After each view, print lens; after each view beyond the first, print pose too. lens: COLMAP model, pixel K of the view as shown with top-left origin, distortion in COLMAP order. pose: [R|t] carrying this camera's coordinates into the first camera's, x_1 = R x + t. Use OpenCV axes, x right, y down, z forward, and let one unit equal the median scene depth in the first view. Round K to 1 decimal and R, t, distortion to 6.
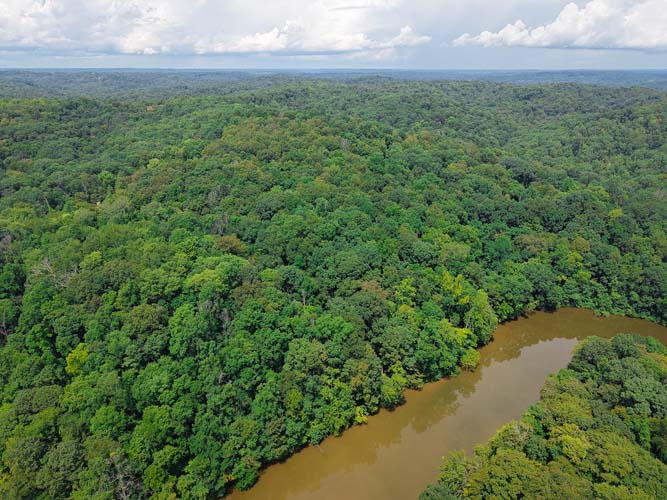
lens RADIAL K [[444.0, 0, 335.7], [0, 444.0, 246.1], [0, 0, 1]] dist [0.027910, -0.033219]
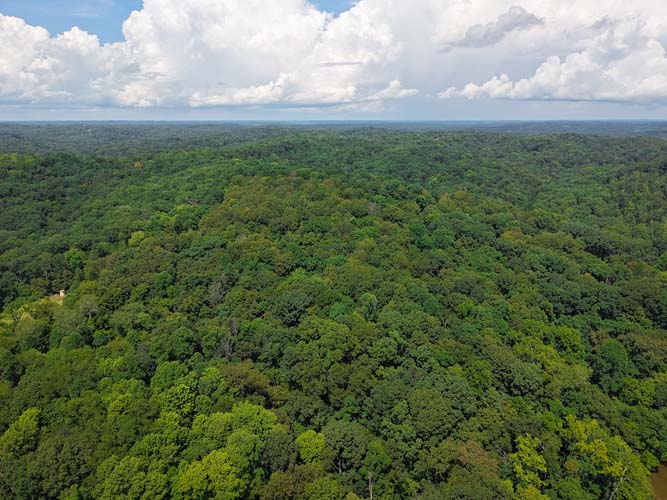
lens RADIAL K [[444.0, 0, 334.9], [0, 444.0, 244.8], [0, 0, 1]] dist [0.027910, -0.033219]
pose [[0.999684, -0.010629, 0.022766, -0.069999], [0.012970, 0.994356, -0.105295, -0.077608], [-0.021518, 0.105557, 0.994180, 0.191682]]
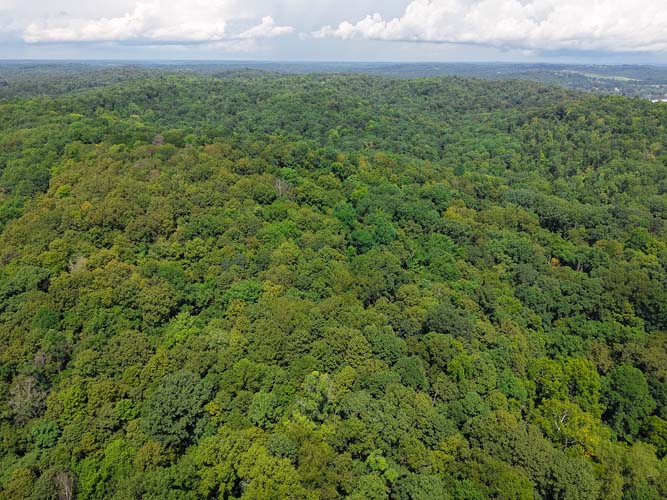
lens RADIAL K [[444.0, 0, 333.5], [0, 444.0, 241.2], [0, 0, 1]] dist [0.027910, -0.033219]
pose [[0.958968, -0.103910, 0.263785, -0.077762], [0.102079, 0.994561, 0.020680, -0.164030], [-0.264500, 0.007095, 0.964360, 0.406667]]
